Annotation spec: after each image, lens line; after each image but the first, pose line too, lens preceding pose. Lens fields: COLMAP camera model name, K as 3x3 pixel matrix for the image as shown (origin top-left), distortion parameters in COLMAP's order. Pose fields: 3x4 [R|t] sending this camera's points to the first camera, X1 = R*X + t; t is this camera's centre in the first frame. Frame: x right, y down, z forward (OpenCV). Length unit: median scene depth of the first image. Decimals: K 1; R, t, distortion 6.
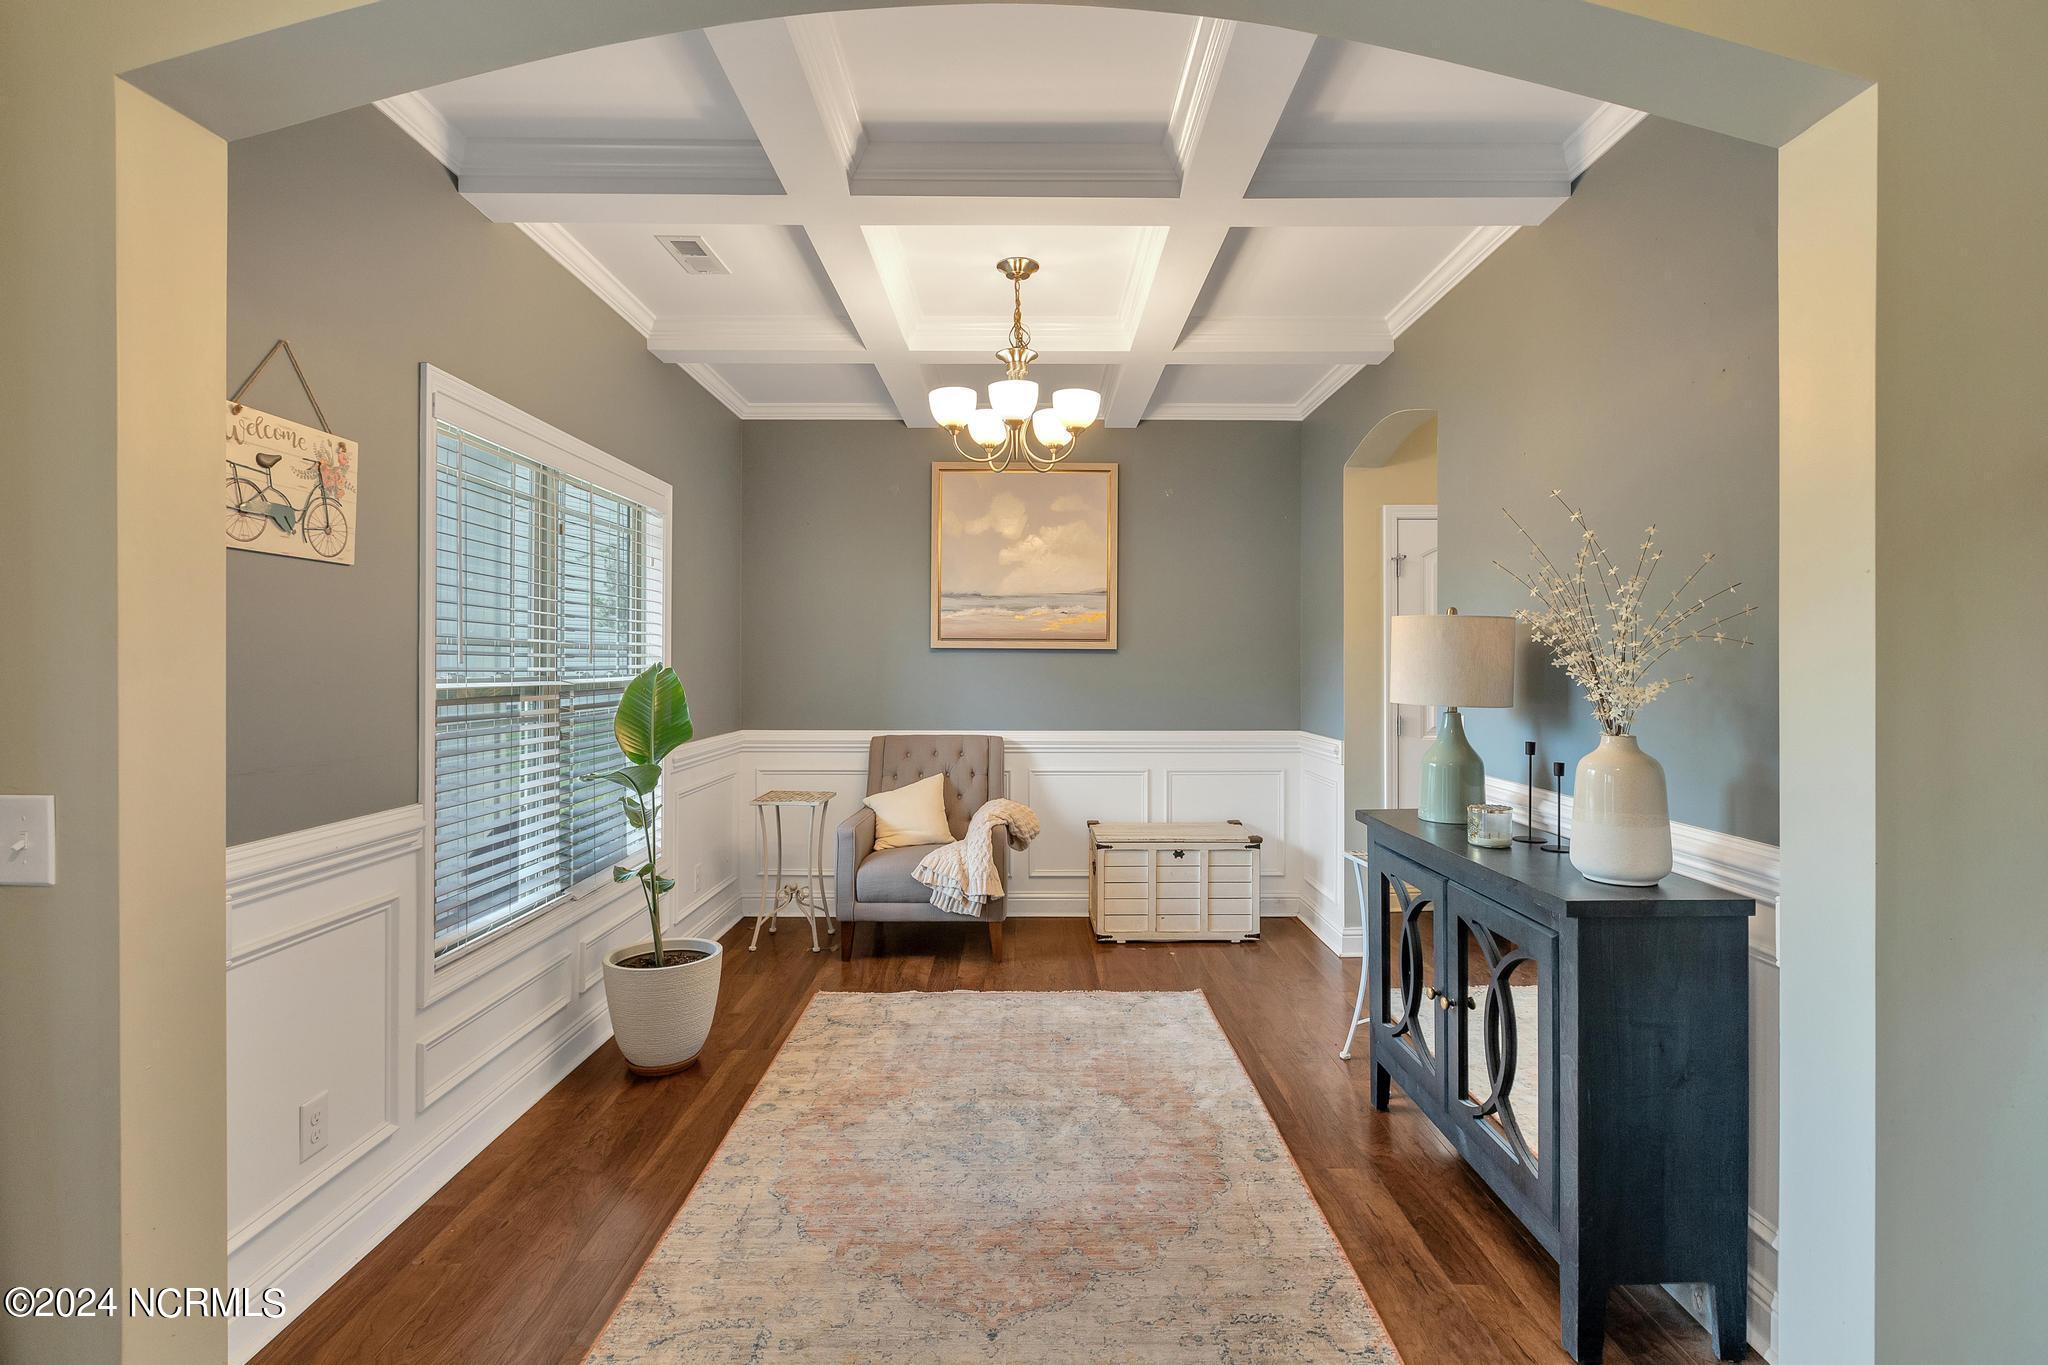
lens RADIAL K [[950.0, 0, 1036.4], [0, 950.0, 655.7], [0, 0, 1]] dist [0.000101, -0.000328]
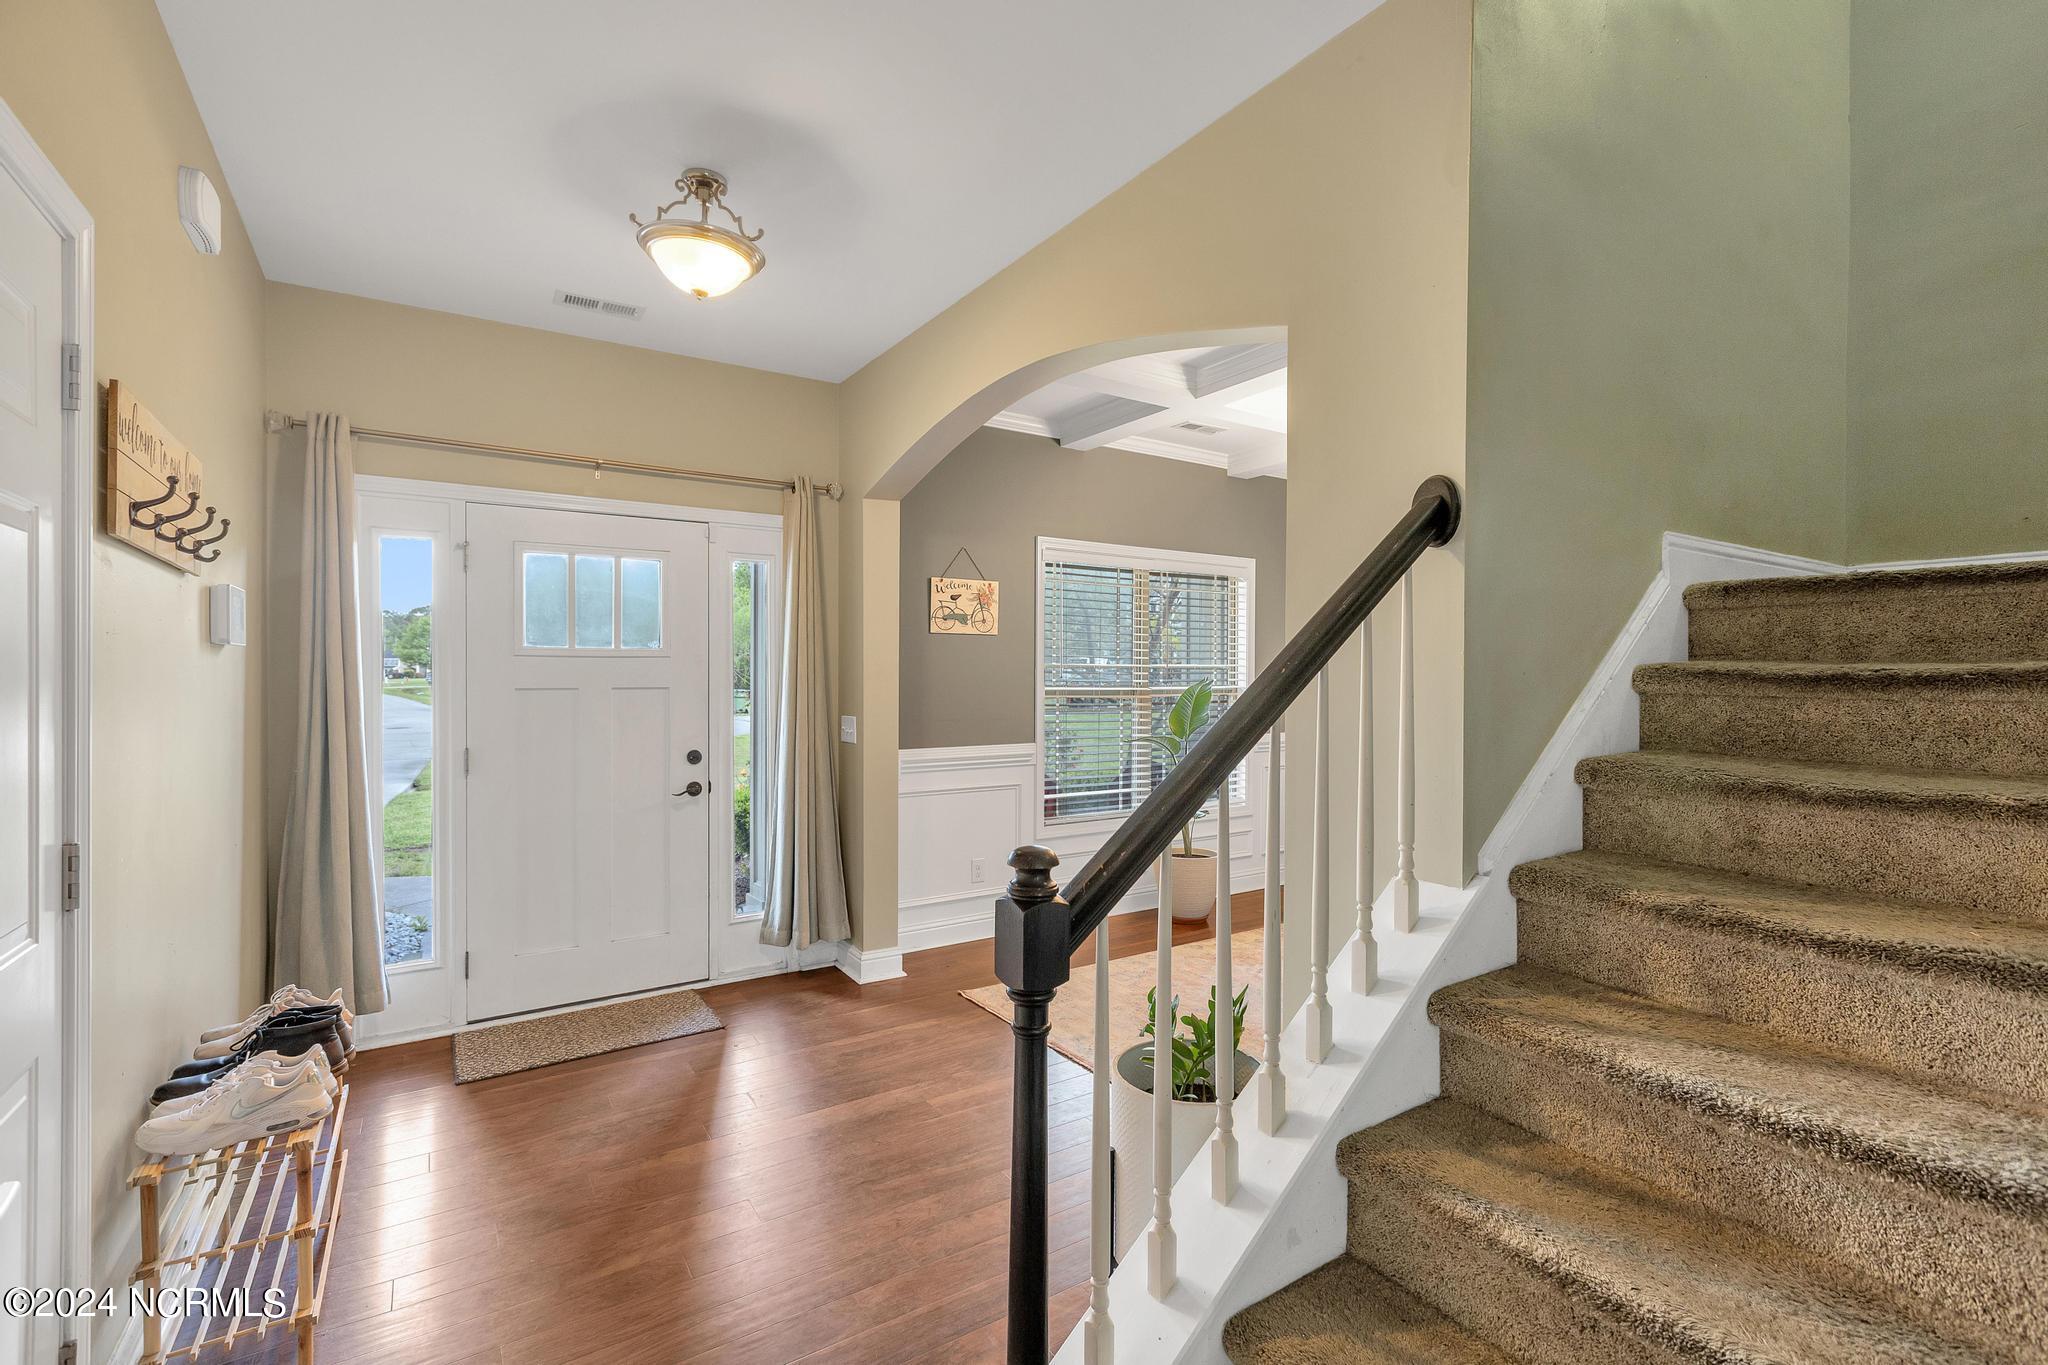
lens RADIAL K [[922.7, 0, 1030.5], [0, 922.7, 672.6], [0, 0, 1]] dist [0.001484, 0.000068]
pose [[0.531458, -0.003448, -0.847078, 1.273006], [0.003436, 0.999992, -0.001915, 0.002177], [0.847078, -0.001893, 0.531466, -0.134296]]
